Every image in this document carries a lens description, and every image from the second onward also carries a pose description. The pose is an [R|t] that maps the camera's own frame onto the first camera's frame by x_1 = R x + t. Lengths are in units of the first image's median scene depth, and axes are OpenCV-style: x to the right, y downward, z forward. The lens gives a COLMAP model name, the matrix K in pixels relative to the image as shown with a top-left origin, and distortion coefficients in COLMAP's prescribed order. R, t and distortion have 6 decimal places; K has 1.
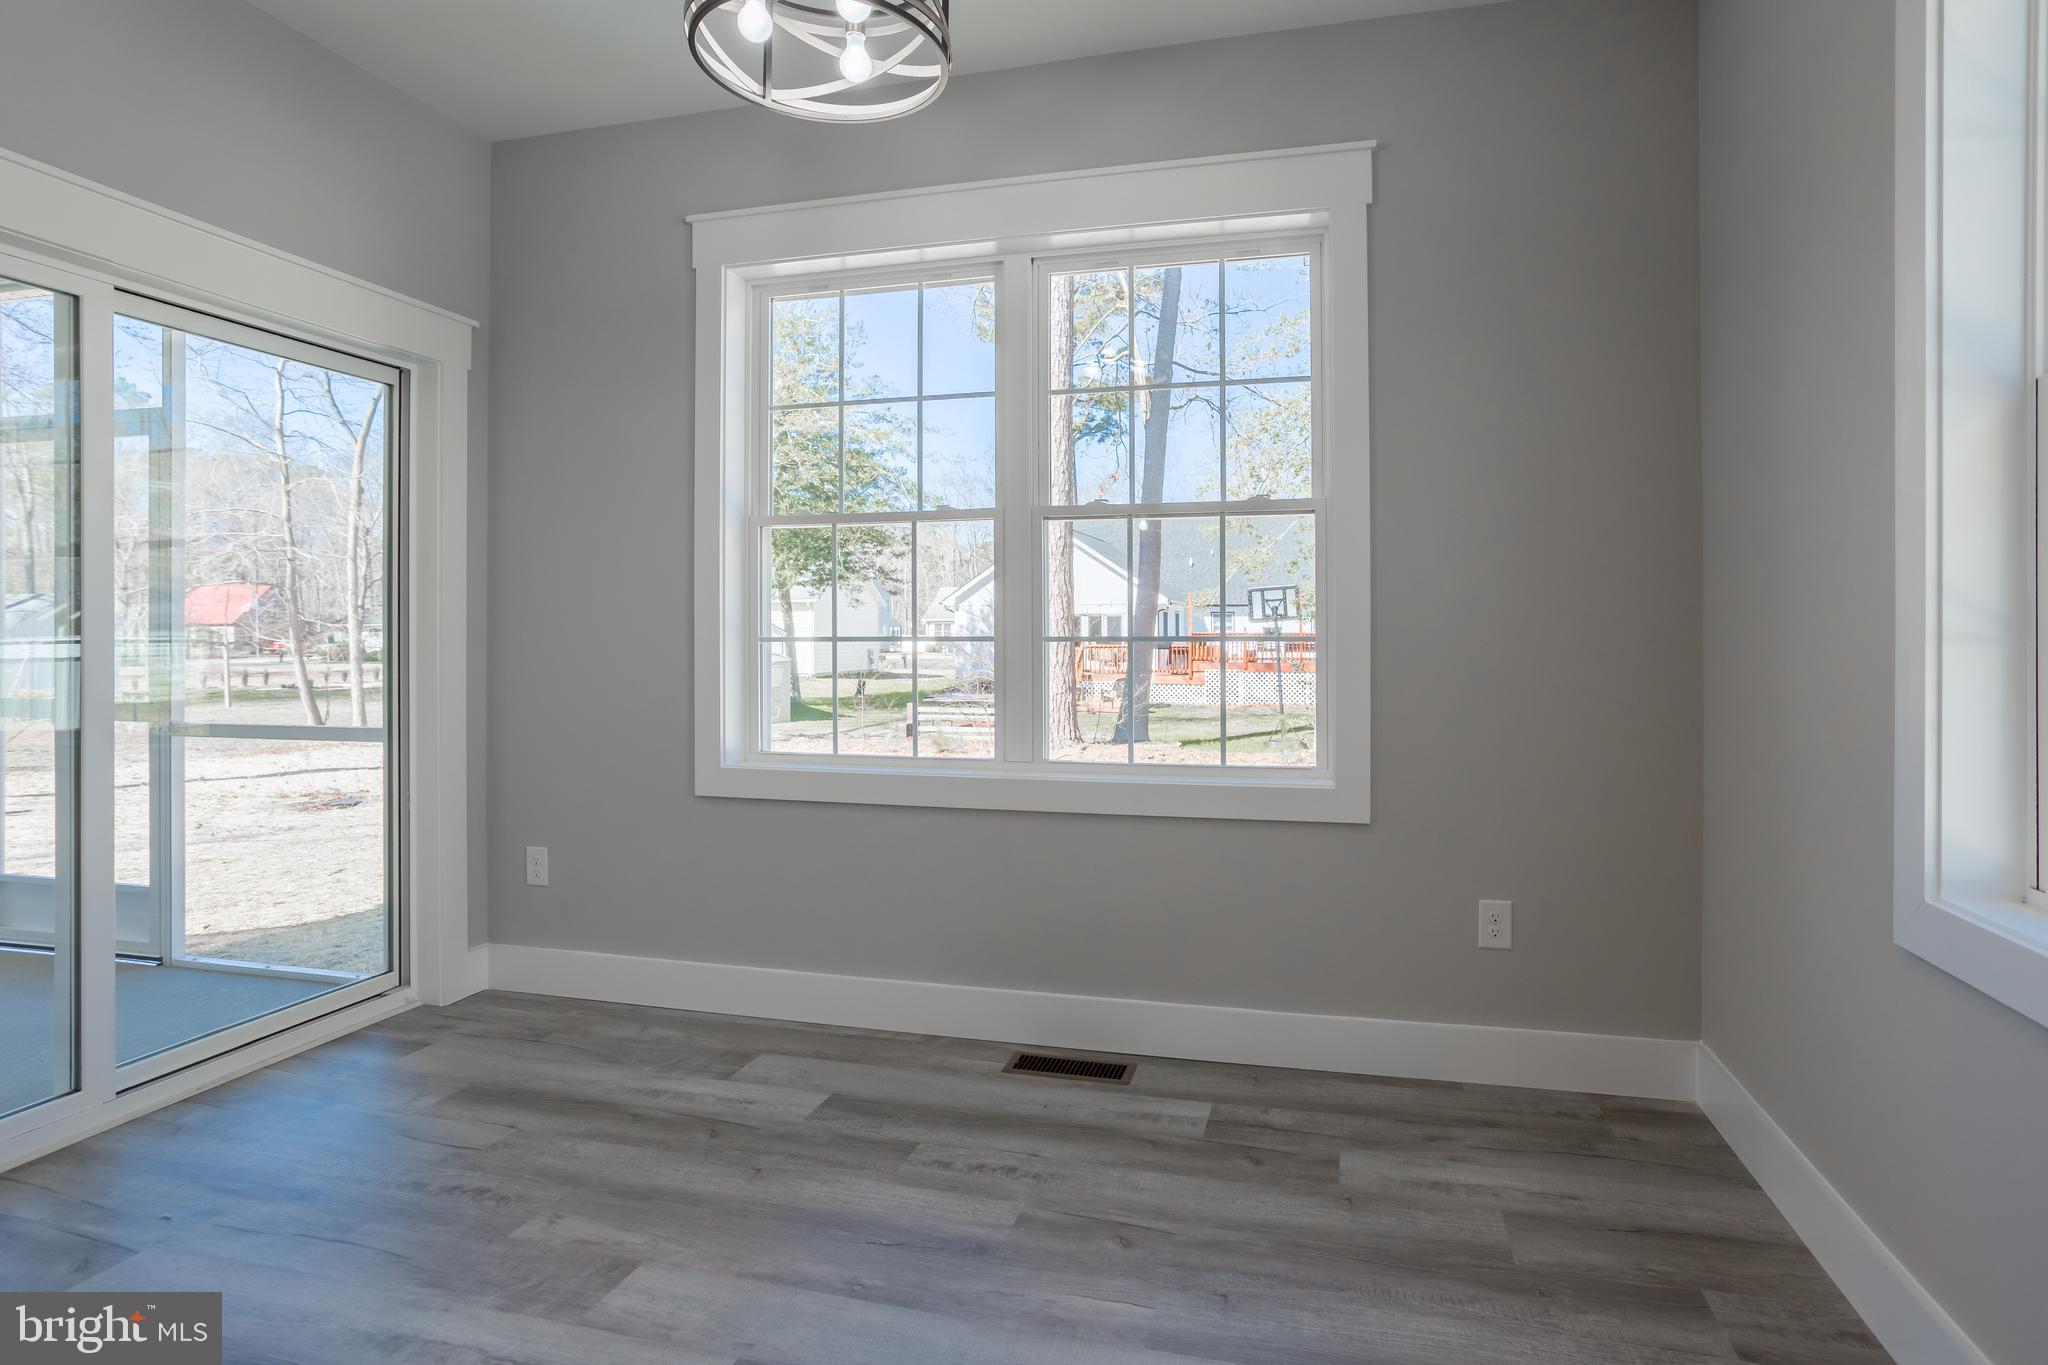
lens RADIAL K [[1043.1, 0, 1049.3], [0, 1043.1, 643.7], [0, 0, 1]] dist [-0.020949, 0.000528]
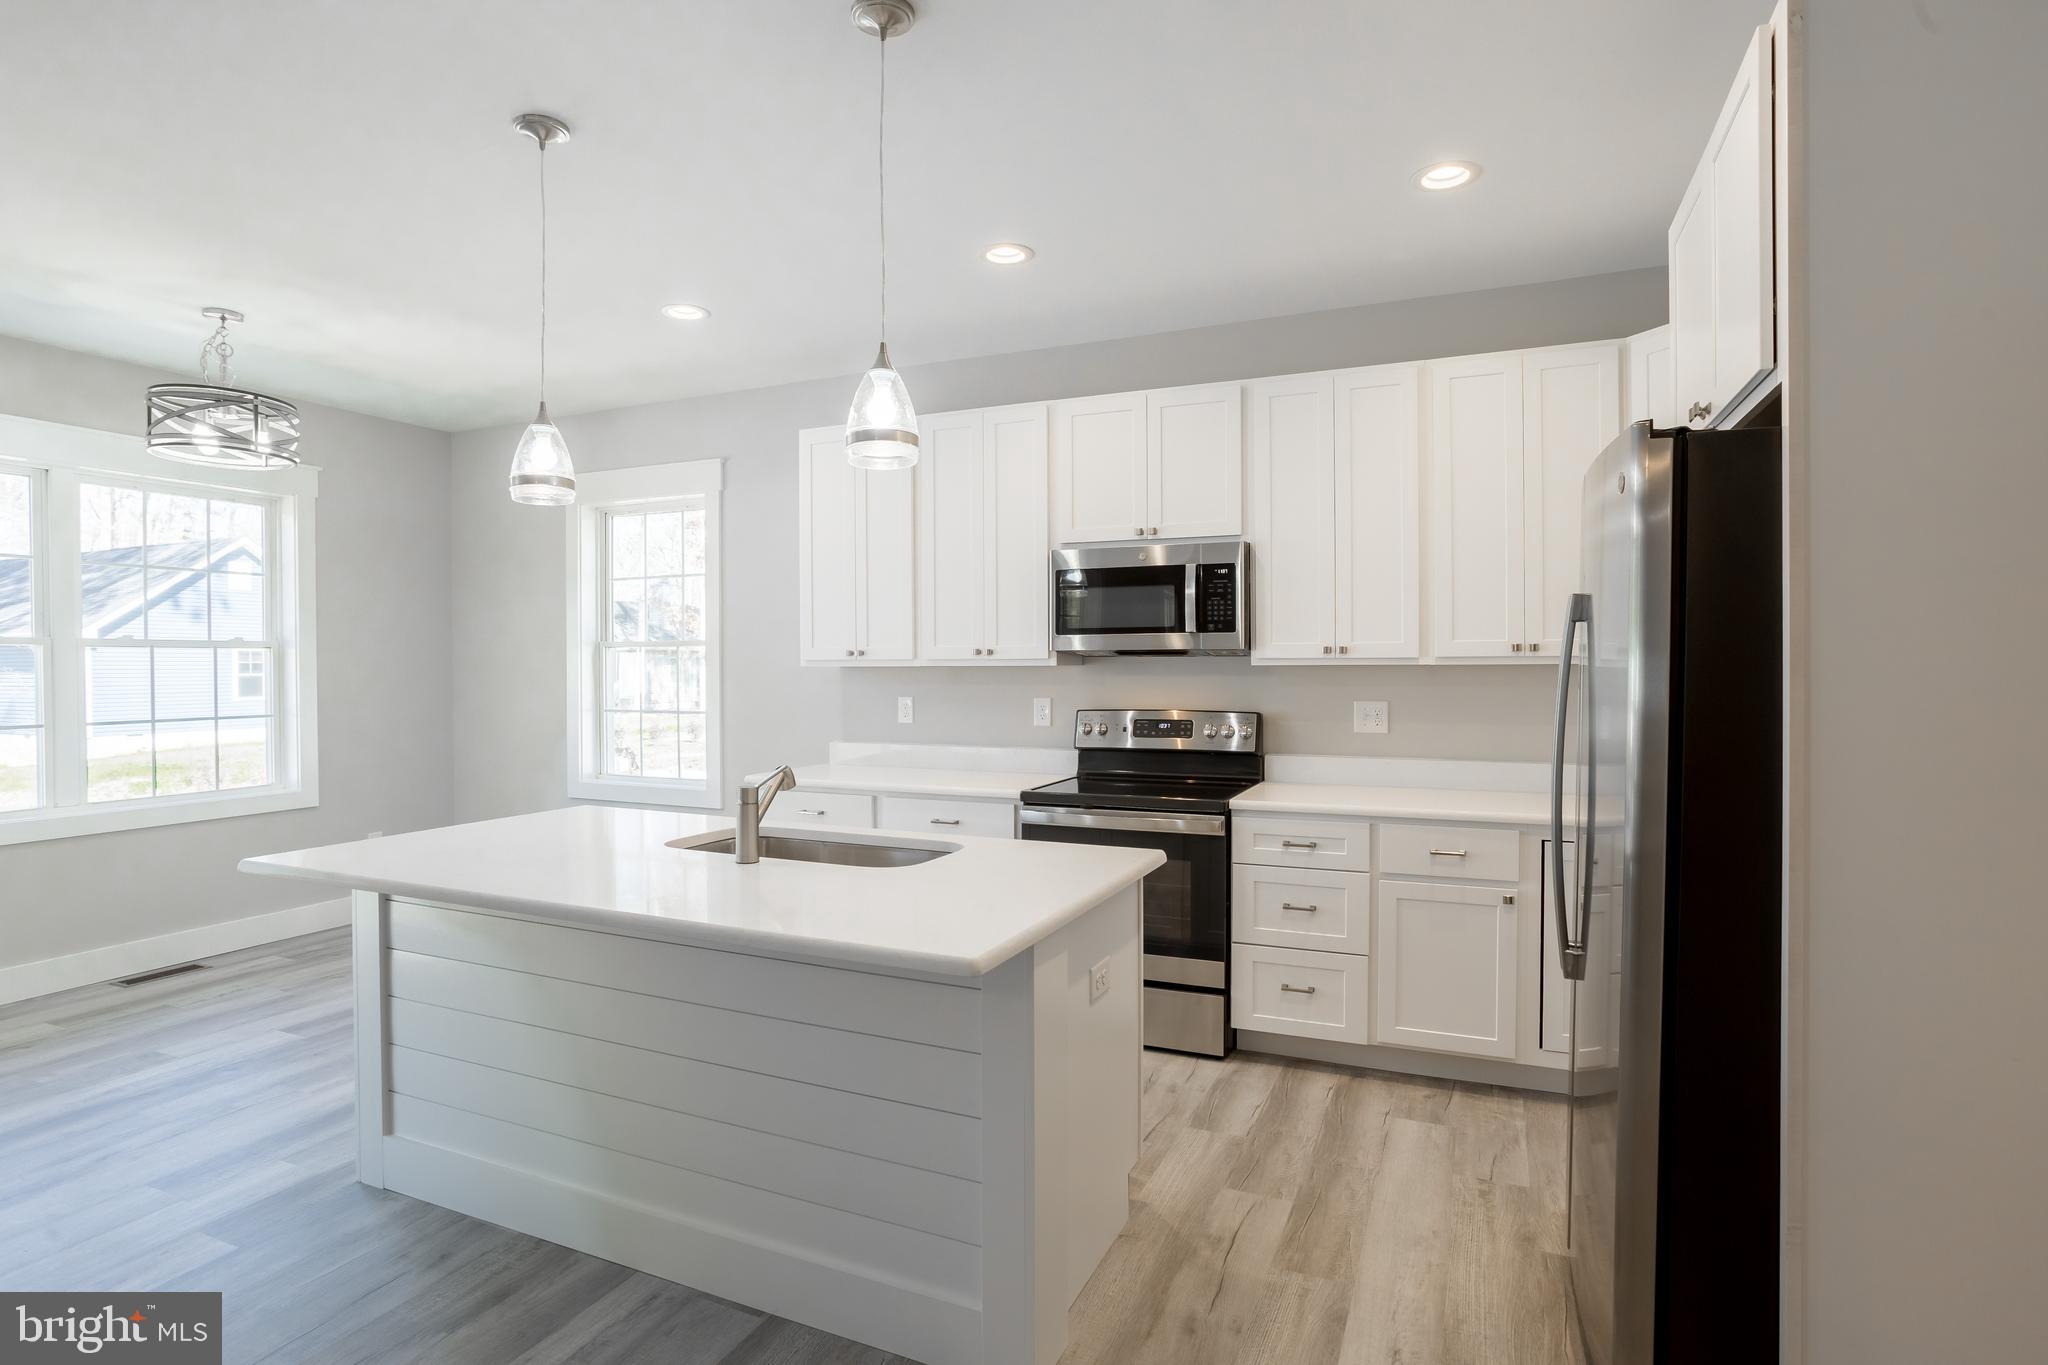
lens RADIAL K [[1043.1, 0, 1042.9], [0, 1043.1, 684.1], [0, 0, 1]] dist [-0.020949, 0.000528]
pose [[0.150567, -0.009310, 0.988556, -1.871834], [-0.009877, 0.999892, 0.010922, -0.135745], [-0.988550, -0.011409, 0.150459, -0.893771]]
